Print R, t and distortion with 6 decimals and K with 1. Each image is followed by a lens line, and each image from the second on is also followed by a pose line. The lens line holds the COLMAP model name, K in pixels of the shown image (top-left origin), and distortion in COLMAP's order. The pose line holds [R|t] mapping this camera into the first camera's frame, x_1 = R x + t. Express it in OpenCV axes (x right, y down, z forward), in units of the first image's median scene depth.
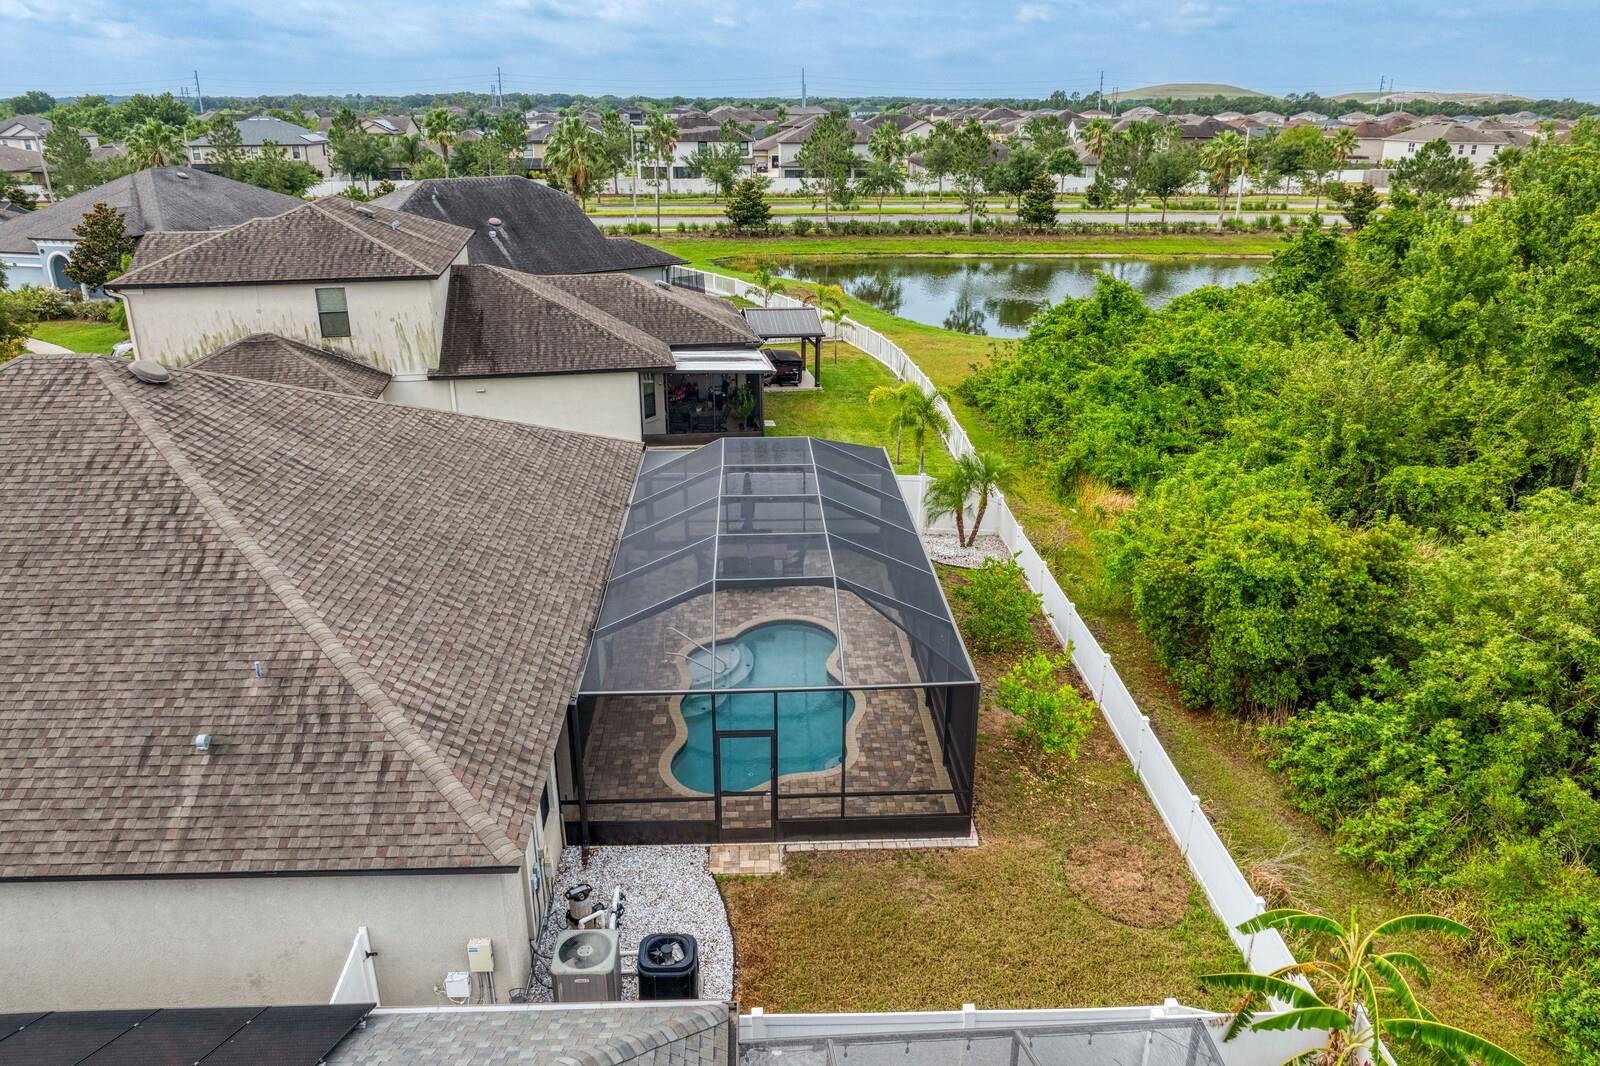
lens RADIAL K [[1127.5, 0, 802.4], [0, 1127.5, 533.1], [0, 0, 1]] dist [-0.043998, 0.006323]
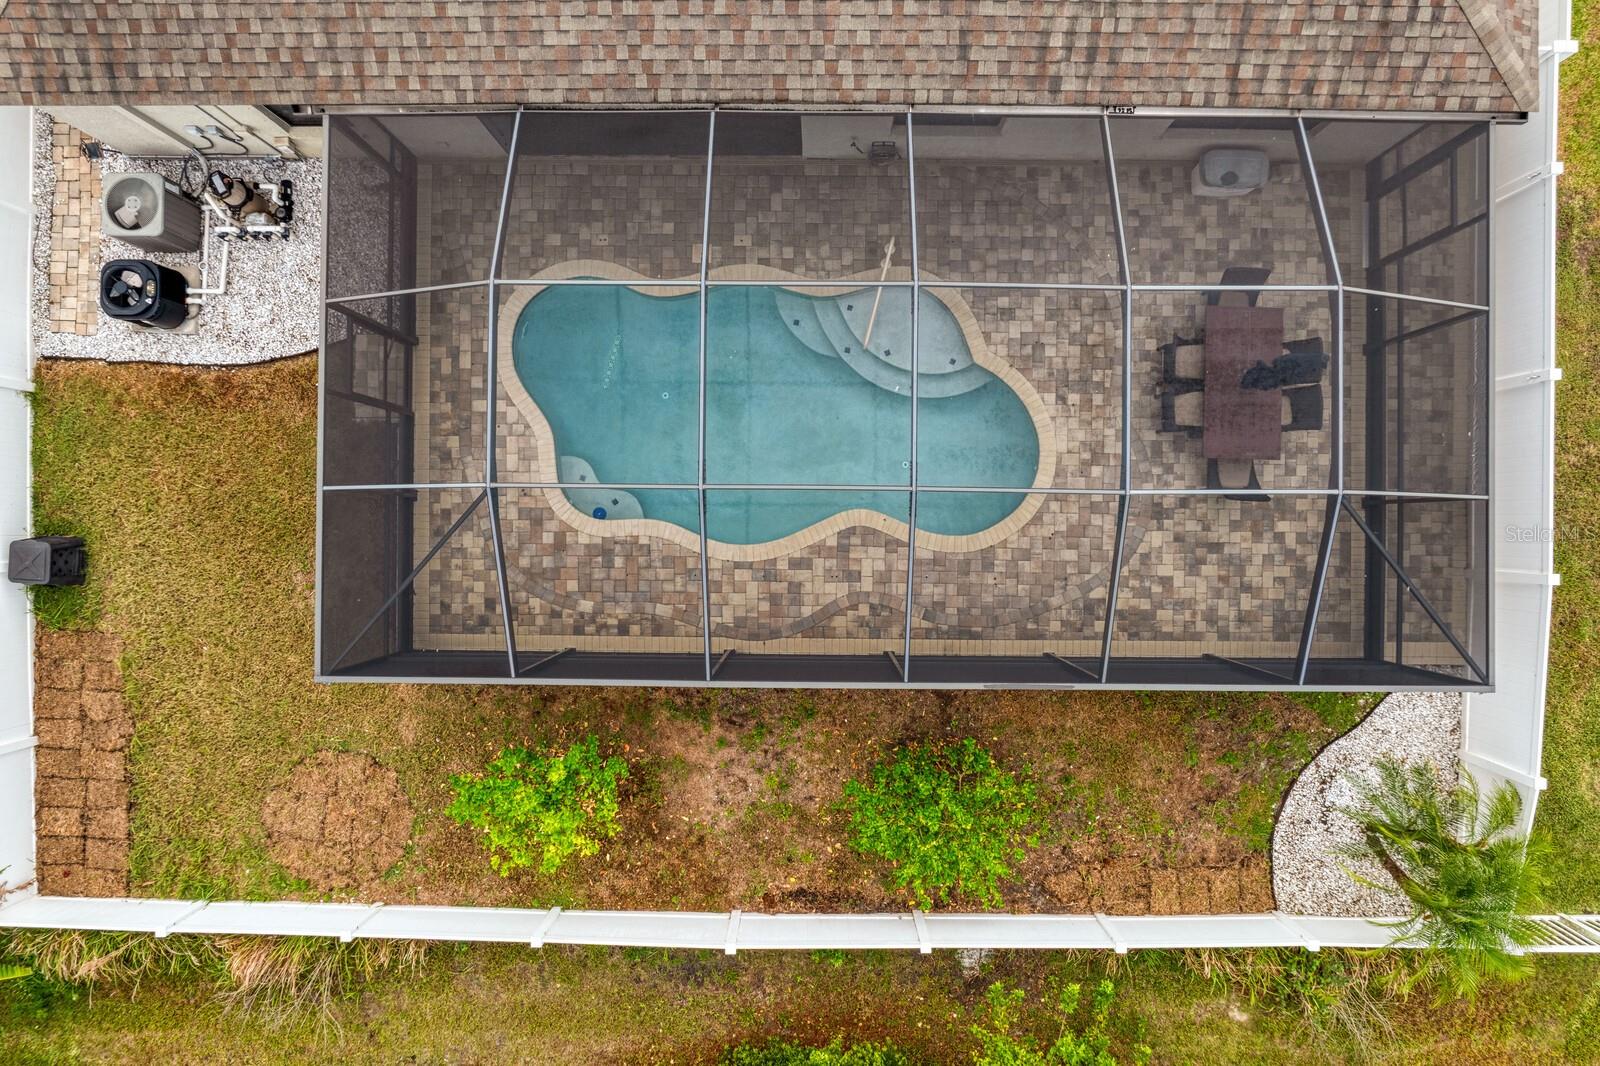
lens RADIAL K [[1127.5, 0, 803.9], [0, 1127.5, 525.5], [0, 0, 1]] dist [-0.043998, 0.006323]
pose [[-0.060358, 0.998176, -0.001268, 0.046879], [-0.352184, -0.020108, 0.935715, -0.676666], [0.933982, 0.056925, 0.352755, 1.112756]]
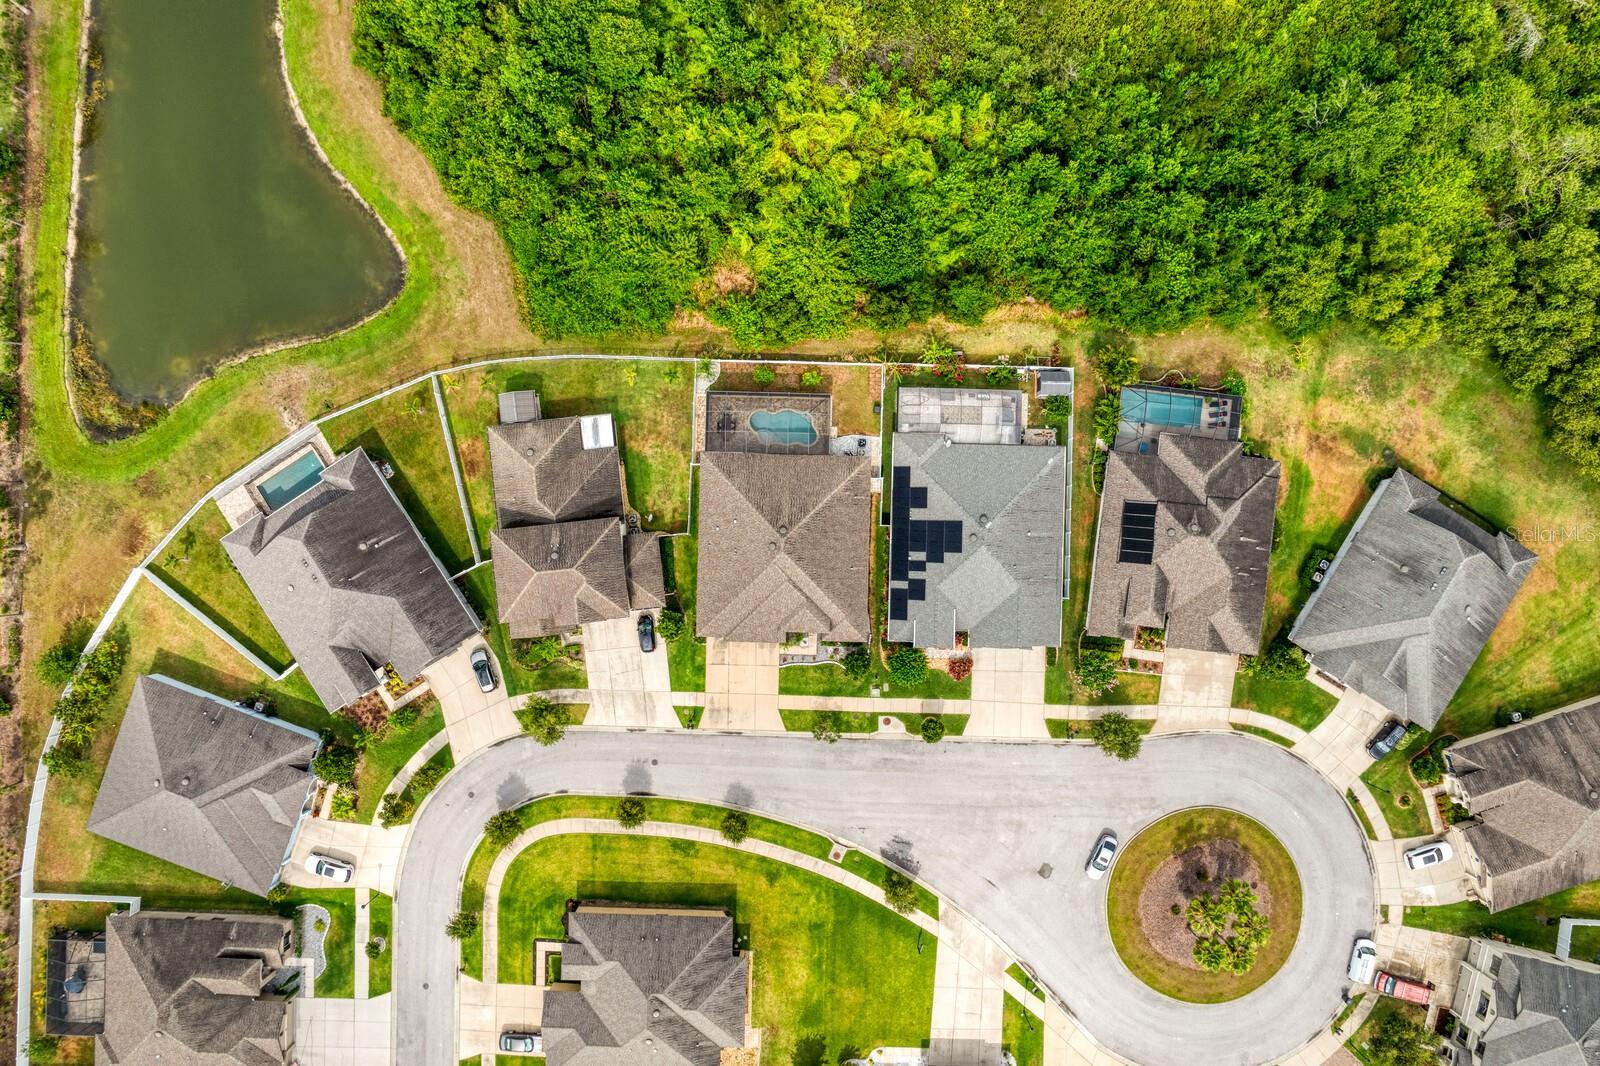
lens RADIAL K [[1127.5, 0, 798.7], [0, 1127.5, 535.0], [0, 0, 1]] dist [-0.043998, 0.006323]
pose [[0.076057, -0.996872, -0.021463, -0.580758], [0.366988, 0.007972, 0.930191, -6.587282], [-0.927111, -0.078624, 0.366447, -1.425996]]
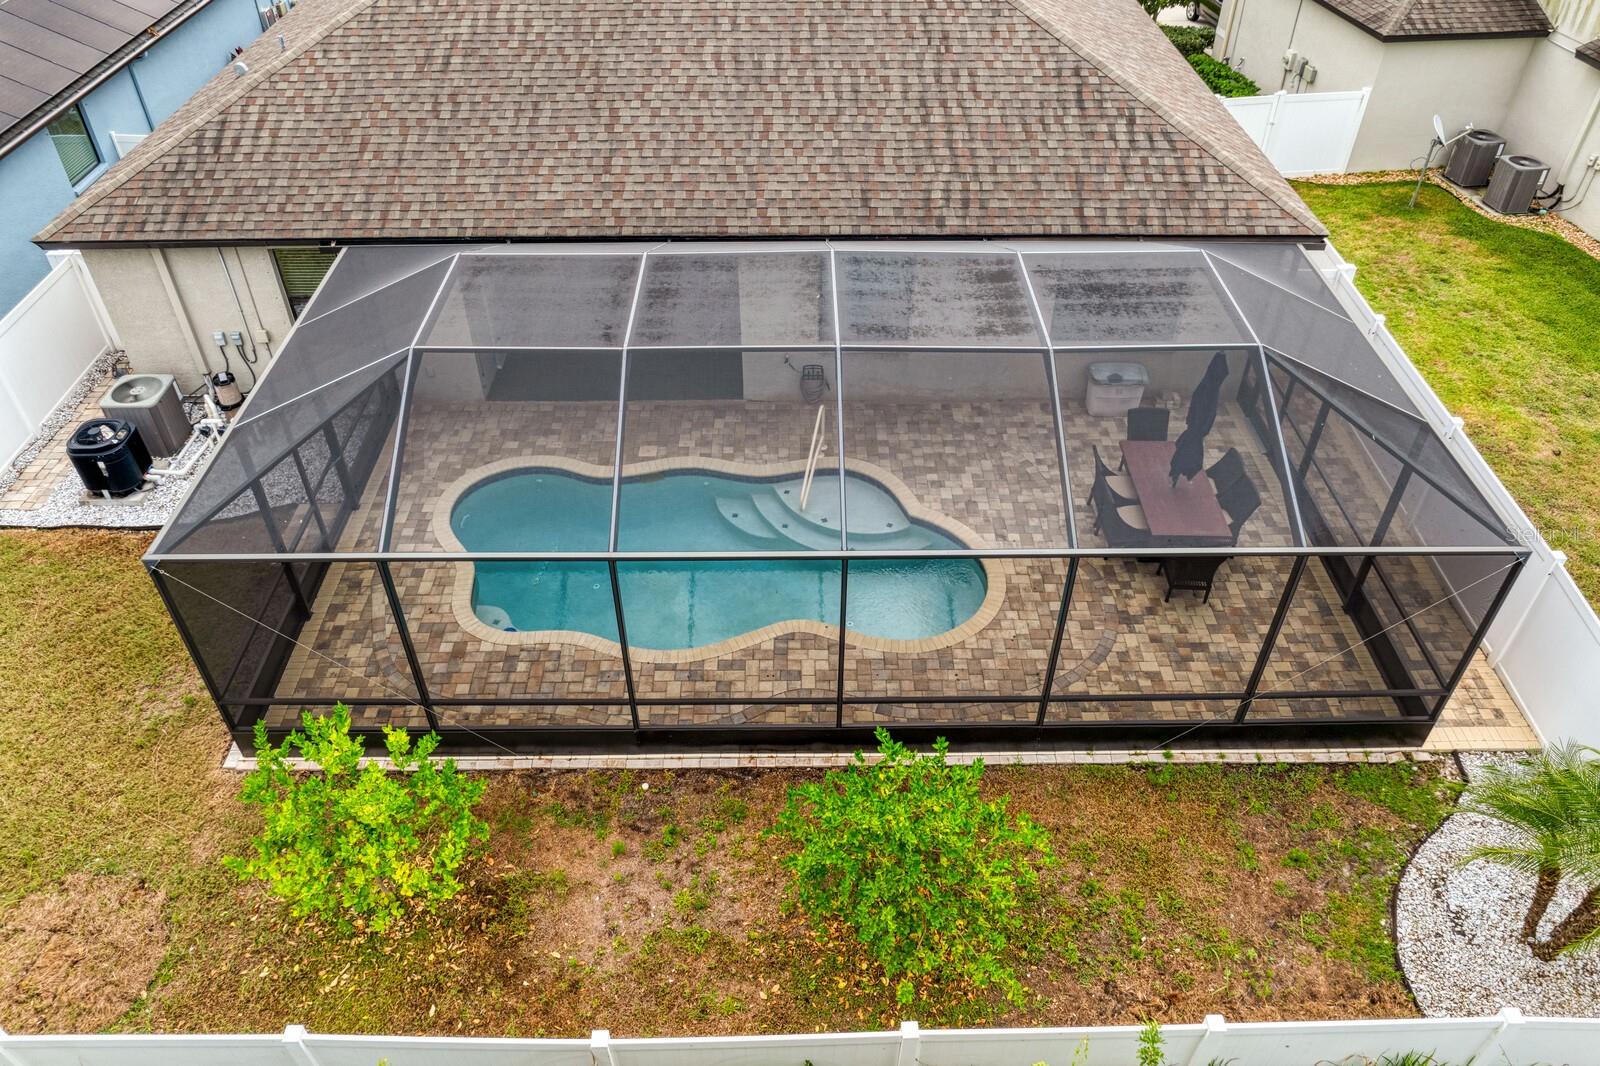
lens RADIAL K [[1127.5, 0, 805.5], [0, 1127.5, 528.1], [0, 0, 1]] dist [-0.043998, 0.006323]
pose [[-0.039562, 0.651014, -0.758034, 0.618089], [-0.366382, 0.696340, 0.617151, -0.396236], [0.929623, 0.302145, 0.210971, 1.287204]]
